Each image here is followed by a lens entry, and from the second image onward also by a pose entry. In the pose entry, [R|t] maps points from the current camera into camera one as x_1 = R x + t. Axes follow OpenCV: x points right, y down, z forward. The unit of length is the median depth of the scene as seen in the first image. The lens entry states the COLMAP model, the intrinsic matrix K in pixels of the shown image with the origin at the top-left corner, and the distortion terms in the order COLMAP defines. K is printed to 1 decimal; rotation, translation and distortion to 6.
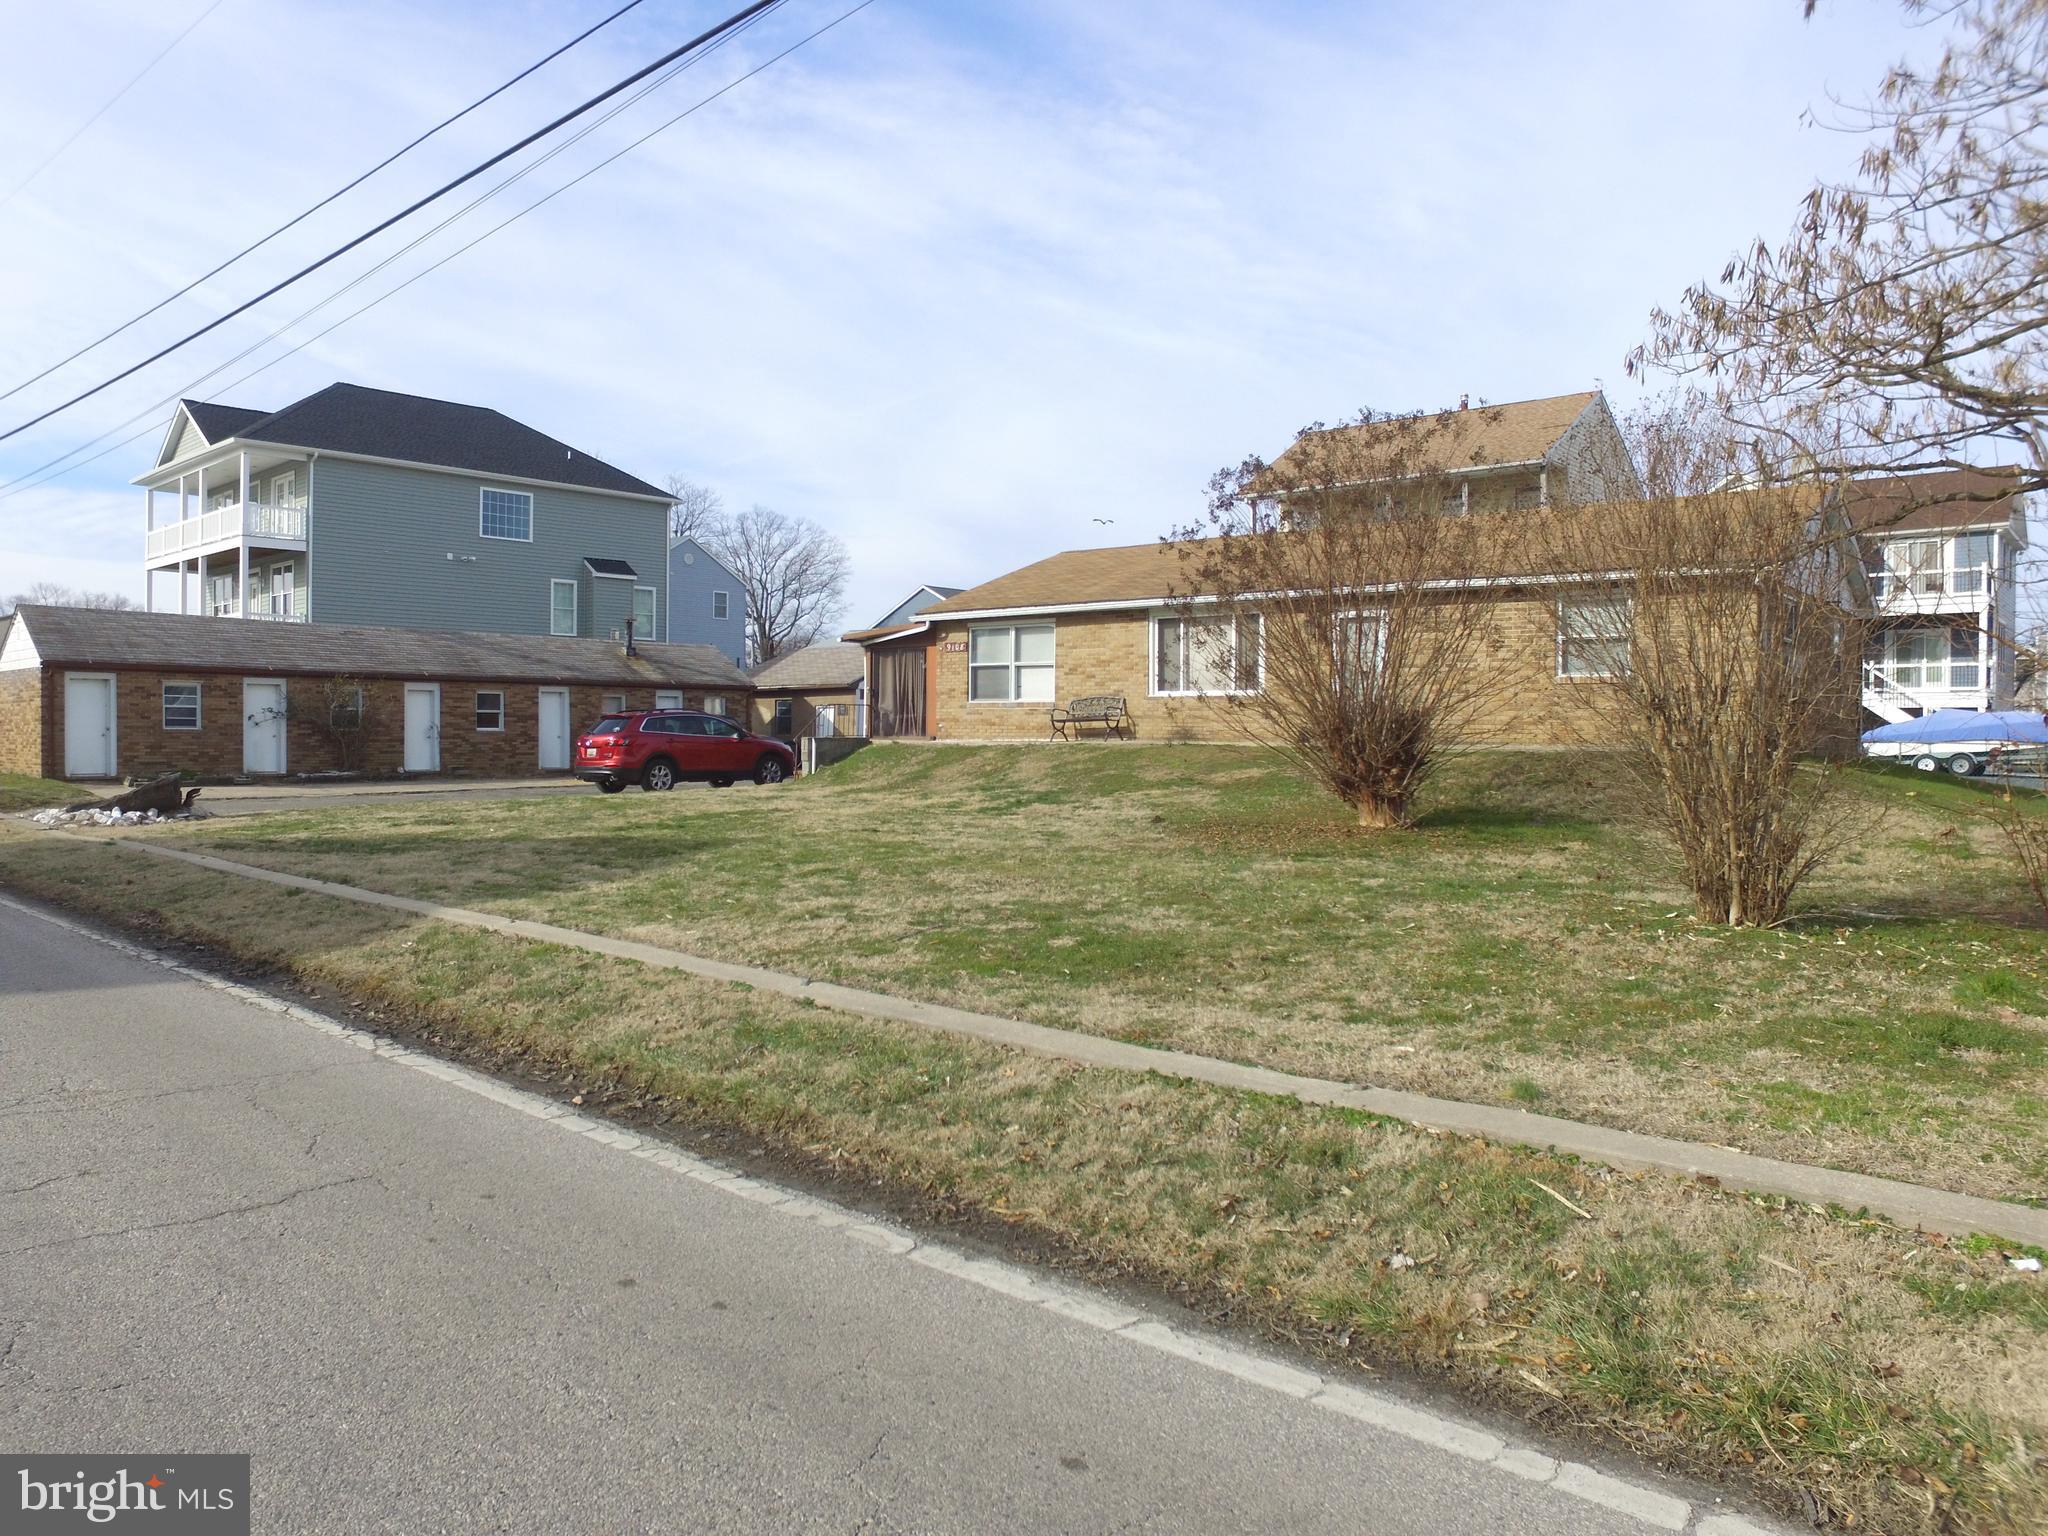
lens RADIAL K [[1375.1, 0, 976.8], [0, 1375.1, 756.9], [0, 0, 1]] dist [-0.125698, 0.089604]
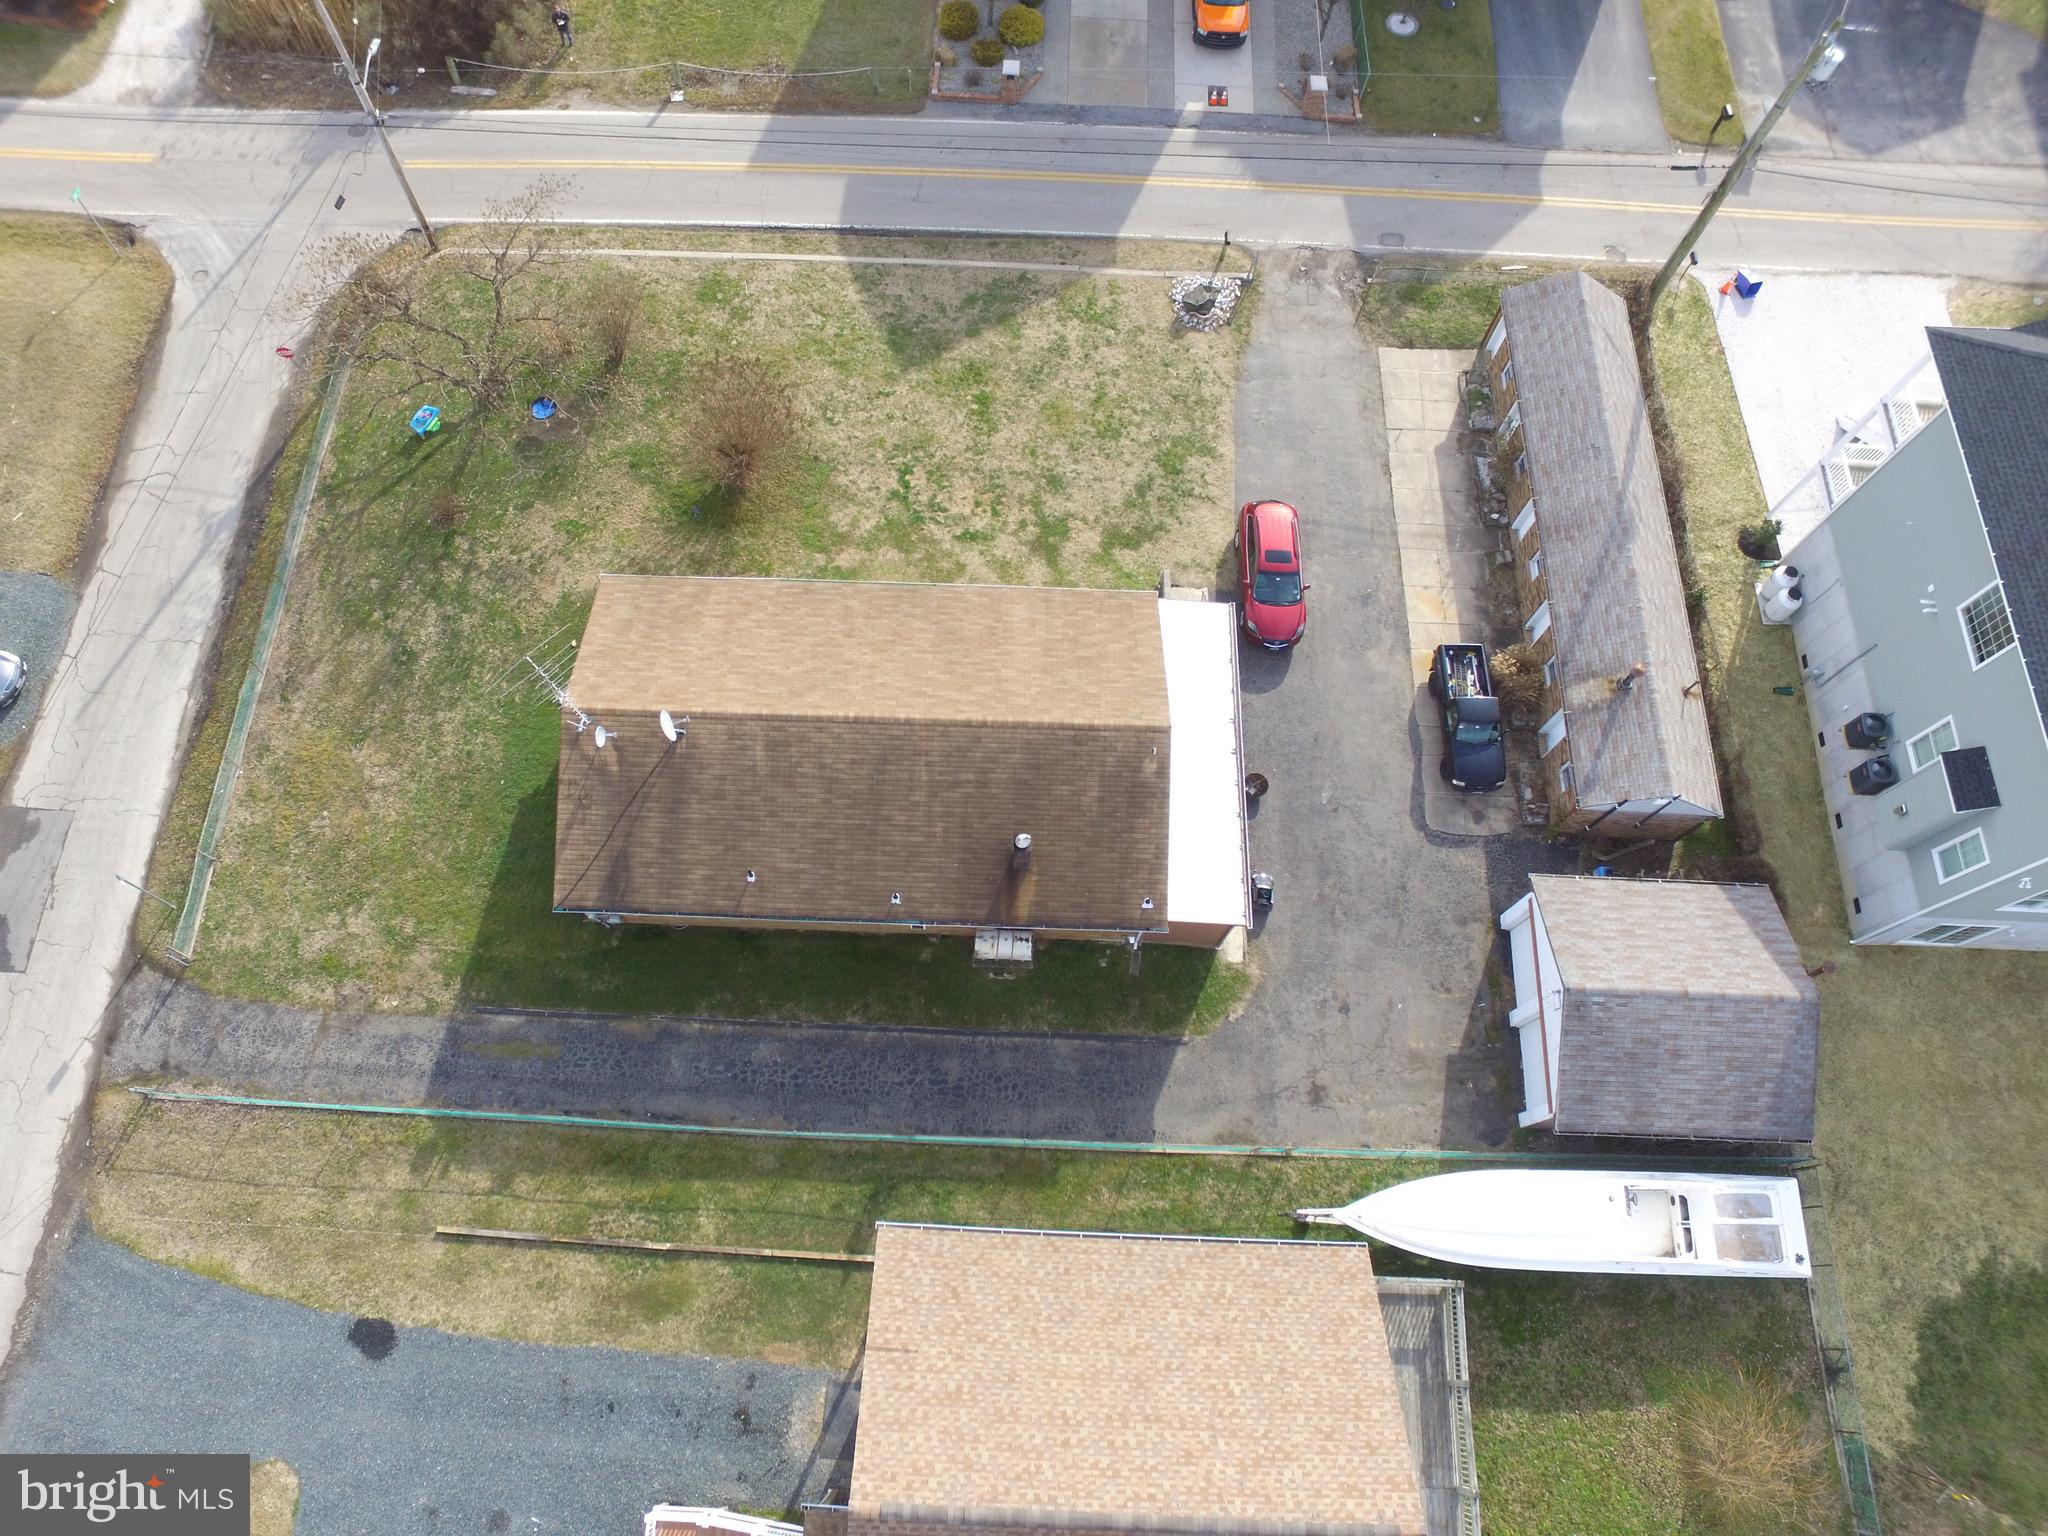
lens RADIAL K [[1375.1, 0, 972.7], [0, 1375.1, 752.7], [0, 0, 1]] dist [-0.125698, 0.089604]
pose [[-0.766745, 0.586230, -0.261603, 0.572287], [-0.029970, 0.374378, 0.926792, -1.365646], [0.641252, 0.718453, -0.269483, 1.412767]]
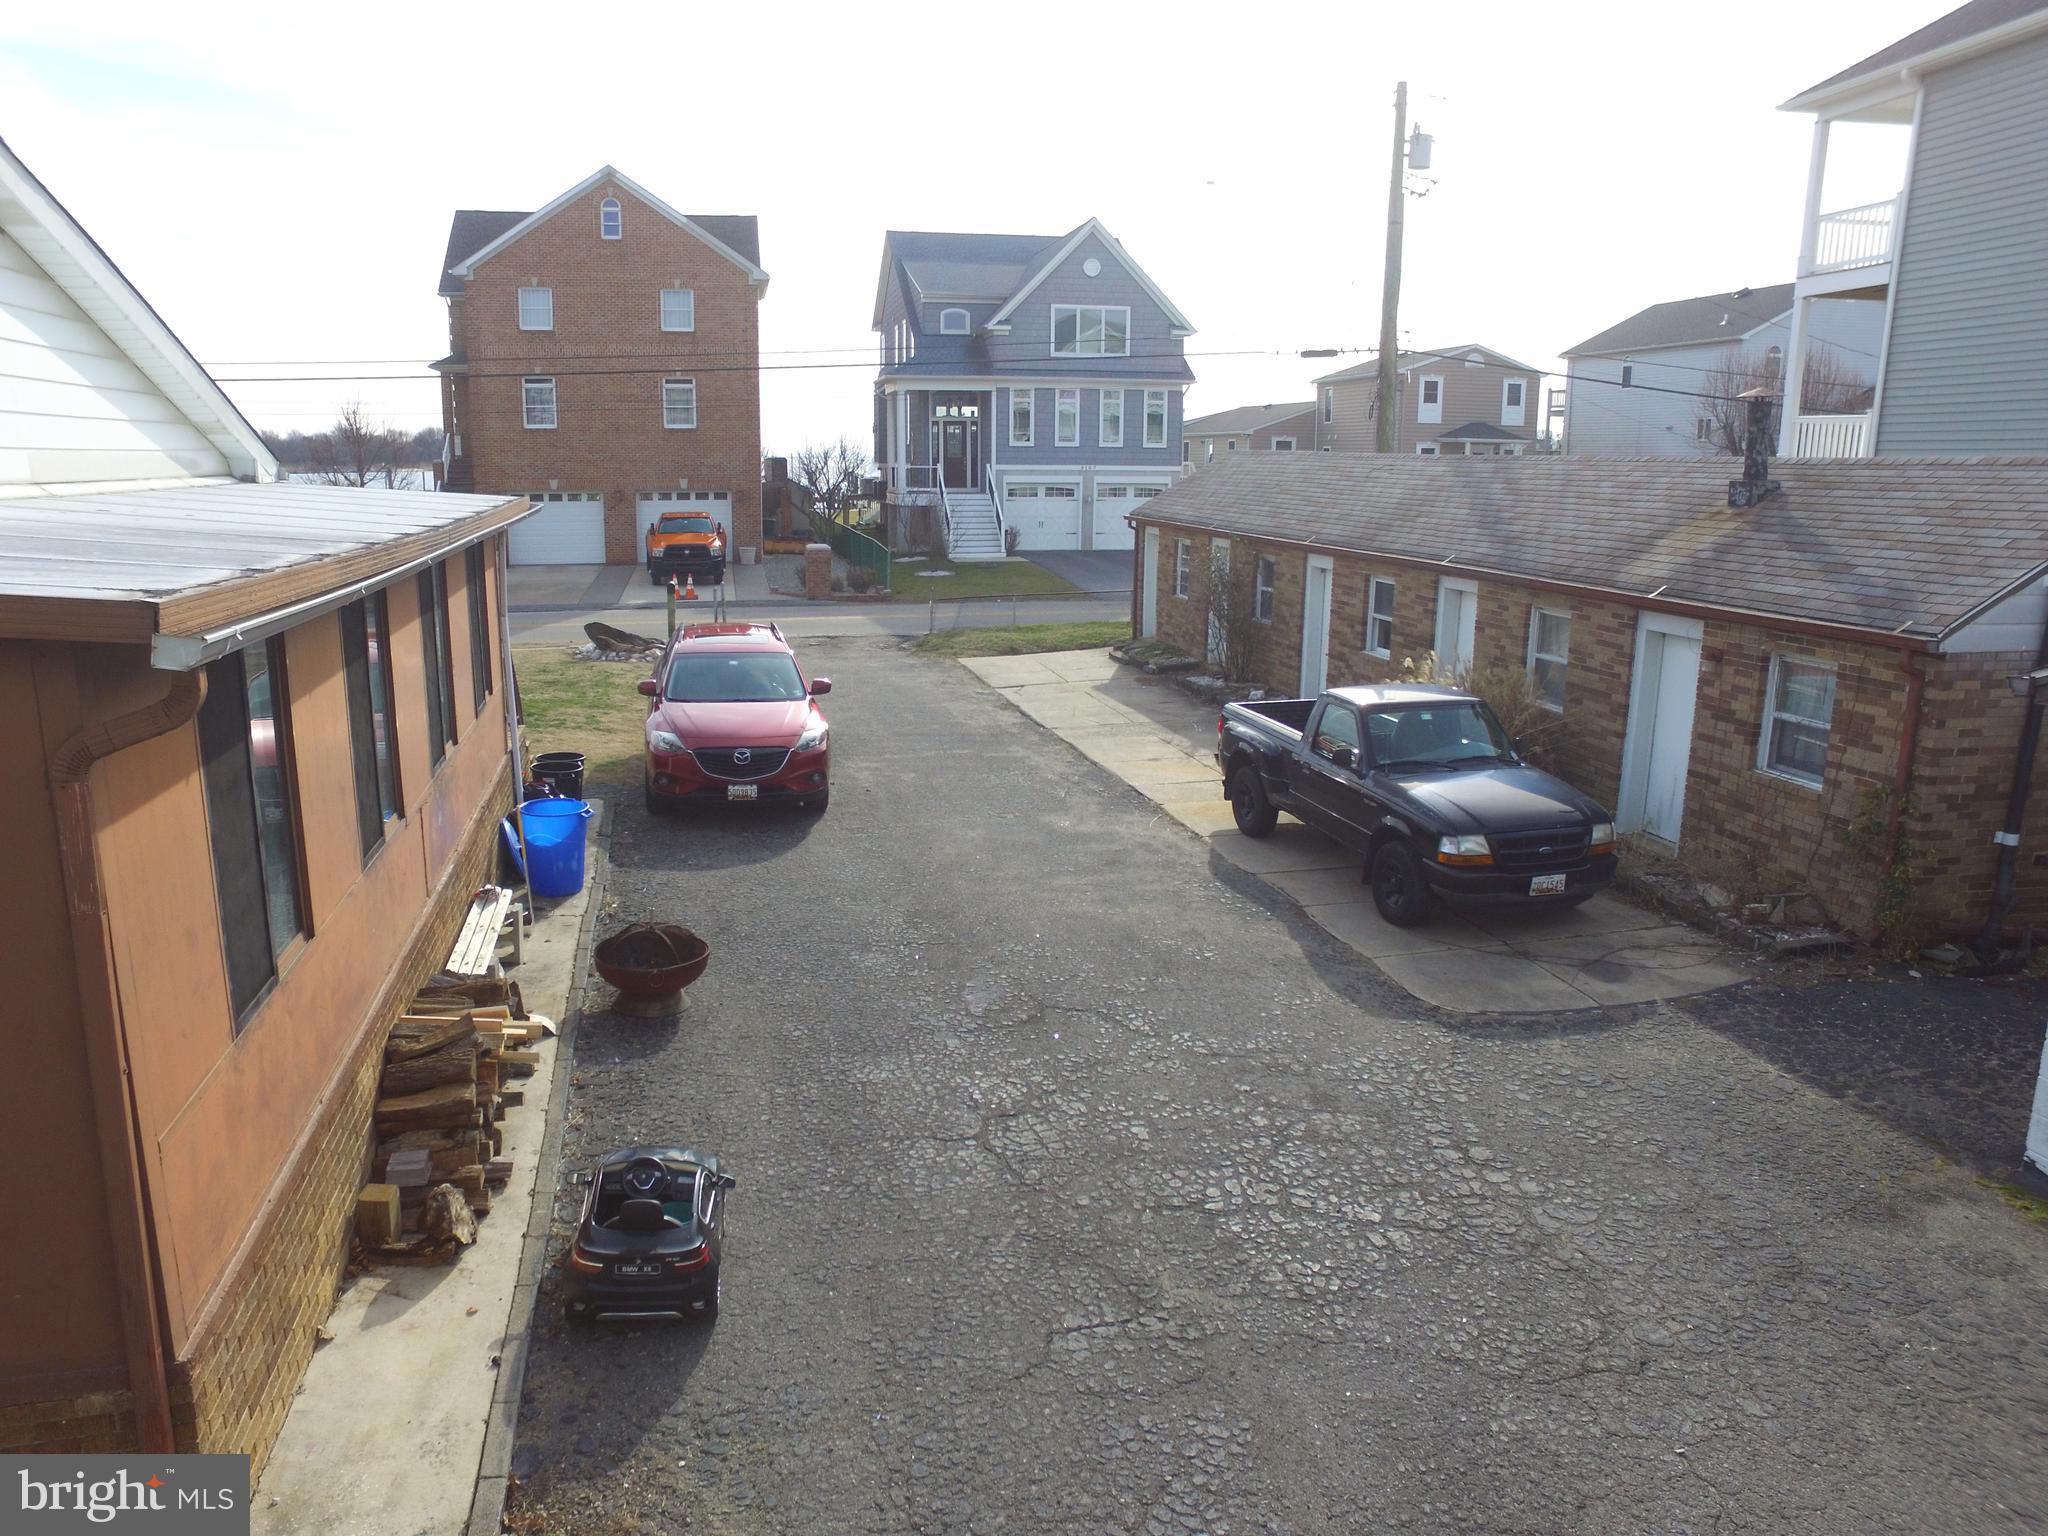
lens RADIAL K [[1375.1, 0, 981.7], [0, 1375.1, 760.3], [0, 0, 1]] dist [-0.125698, 0.089604]
pose [[-0.589061, 0.166032, -0.790848, 0.178610], [-0.025220, 0.974411, 0.223355, -0.115530], [0.807695, 0.151515, -0.569800, 1.481392]]
